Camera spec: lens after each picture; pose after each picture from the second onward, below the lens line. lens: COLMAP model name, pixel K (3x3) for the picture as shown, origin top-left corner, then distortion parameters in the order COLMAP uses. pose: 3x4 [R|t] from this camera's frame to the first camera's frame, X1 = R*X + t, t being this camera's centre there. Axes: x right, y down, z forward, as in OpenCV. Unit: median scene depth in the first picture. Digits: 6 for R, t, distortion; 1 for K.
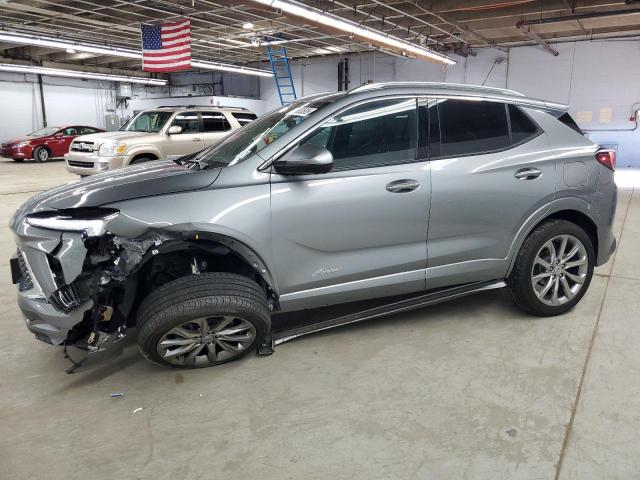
lens RADIAL K [[495.0, 0, 319.9], [0, 495.0, 239.0], [0, 0, 1]] dist [0.004328, 0.003234]
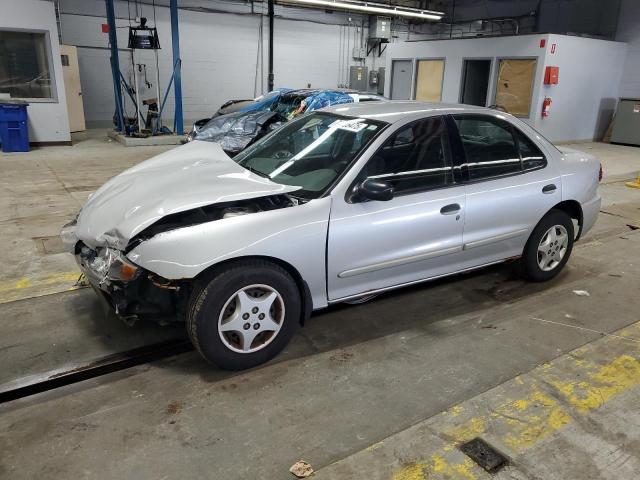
lens RADIAL K [[495.0, 0, 319.9], [0, 495.0, 240.0], [0, 0, 1]] dist [0.004328, 0.003234]
pose [[0.919817, 0.144759, -0.364666, -0.186848], [-0.110531, 0.987409, 0.113167, -0.085392], [0.376457, -0.063786, 0.924236, 0.335885]]
